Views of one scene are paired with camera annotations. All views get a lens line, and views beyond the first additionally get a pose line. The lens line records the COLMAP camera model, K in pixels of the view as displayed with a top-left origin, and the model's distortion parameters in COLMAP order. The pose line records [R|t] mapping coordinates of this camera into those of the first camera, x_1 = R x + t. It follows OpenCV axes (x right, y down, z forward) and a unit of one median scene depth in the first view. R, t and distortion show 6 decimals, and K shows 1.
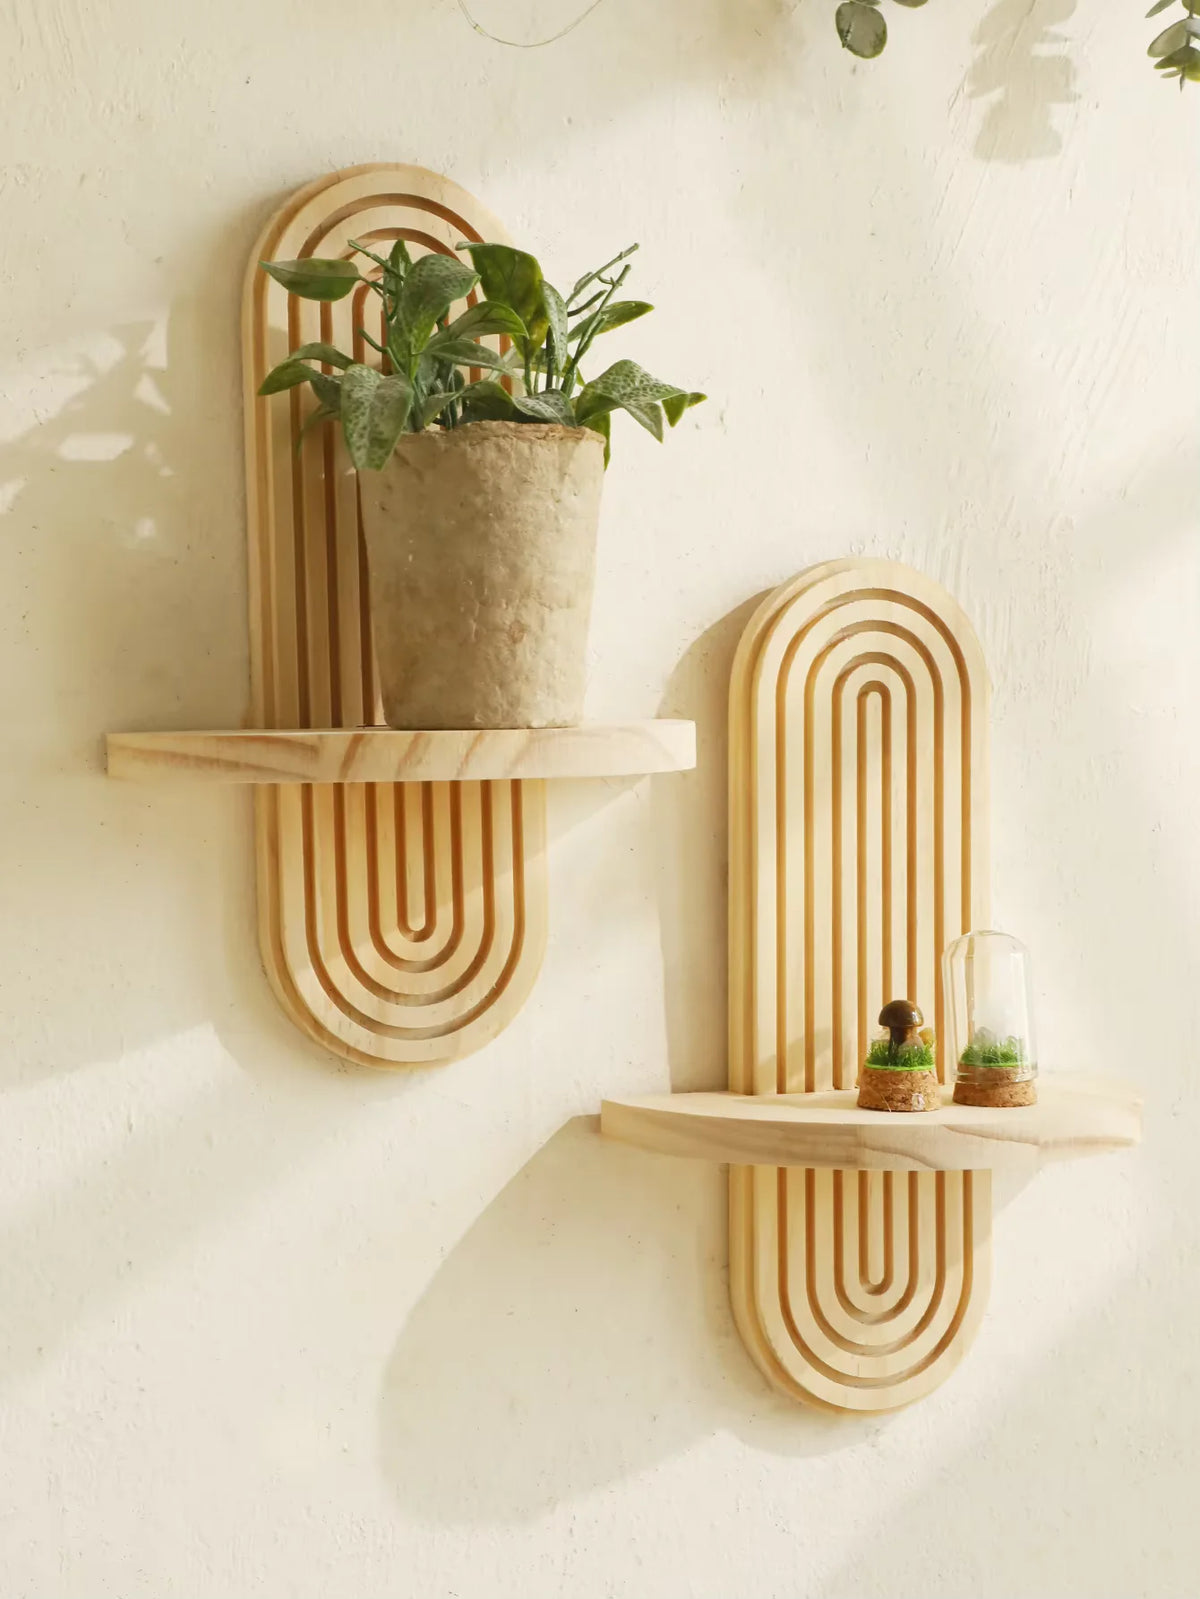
lens RADIAL K [[3241.6, 0, 604.3], [0, 3241.6, 790.9], [0, 0, 1]] dist [0.296730, 0.000000]
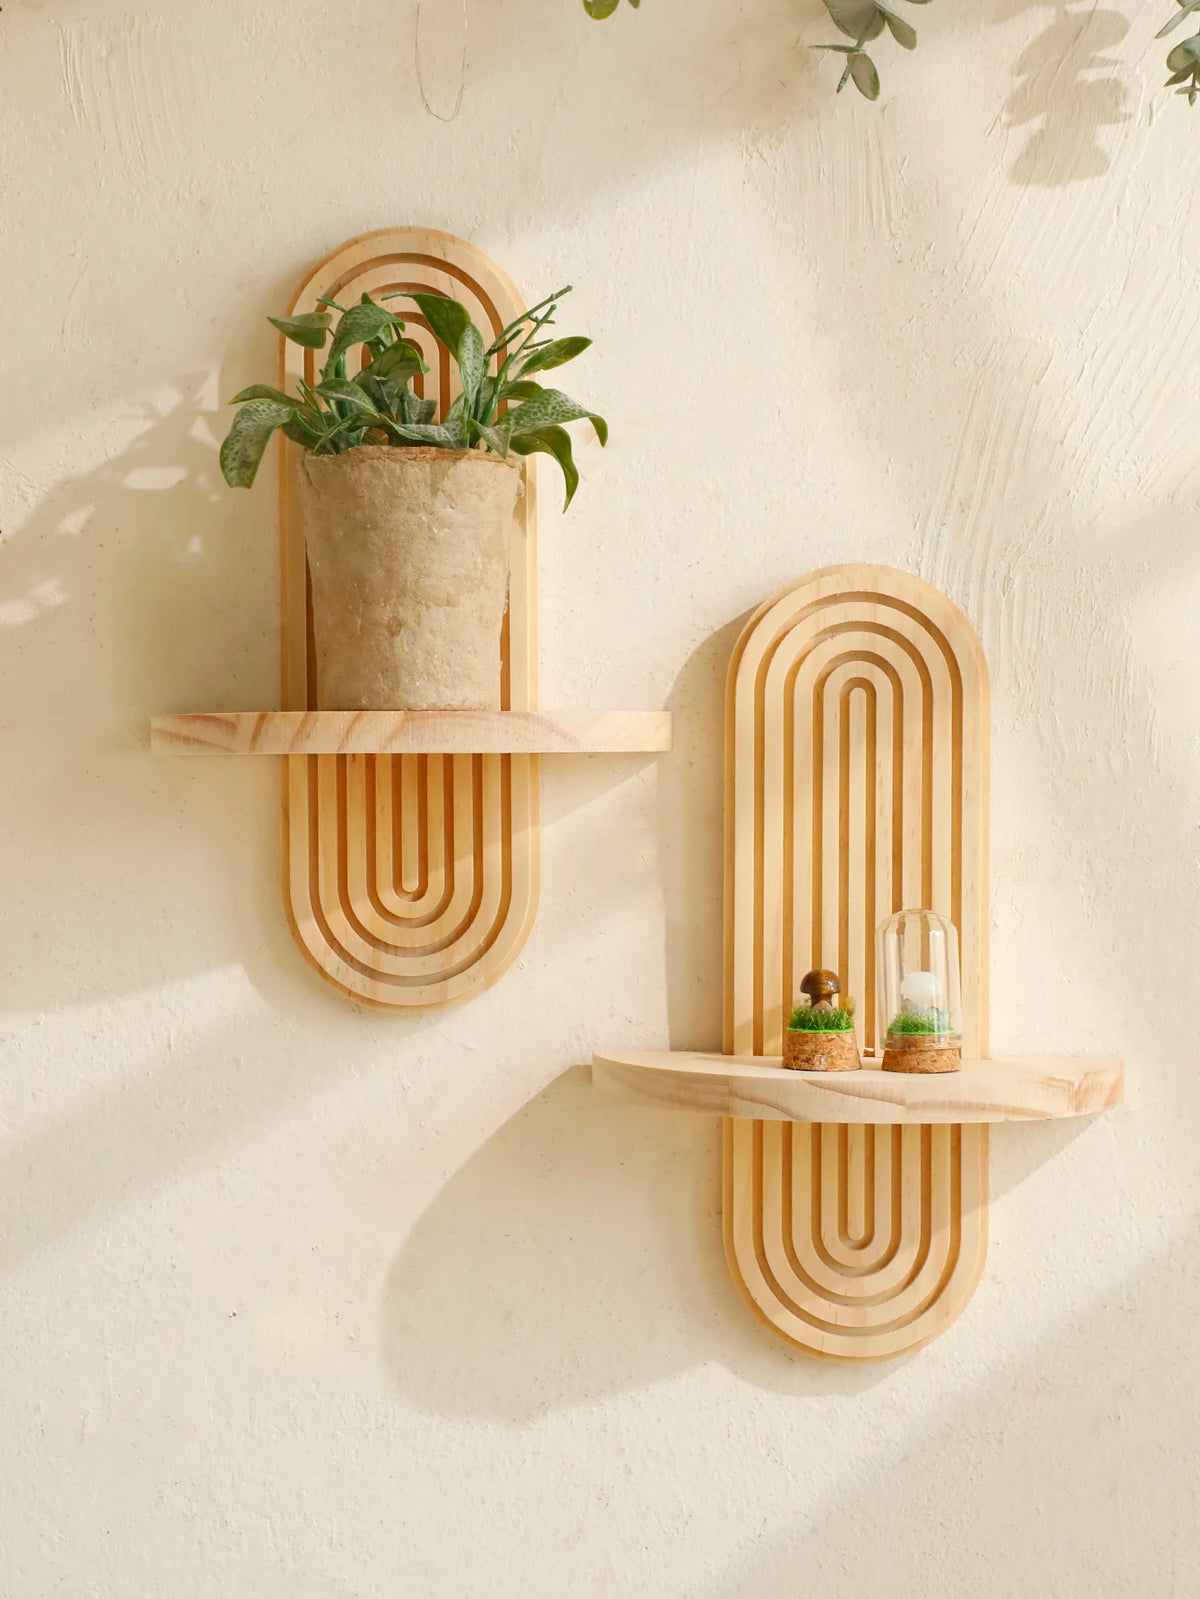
lens RADIAL K [[3463.6, 0, 569.2], [0, 3463.6, 816.7], [0, 0, 1]] dist [0.353333, 0.000000]
pose [[0.895764, 0.017315, -0.444192, 0.534988], [-0.024845, 0.999629, -0.011136, 0.028666], [0.443834, 0.021011, 0.895862, -0.074879]]
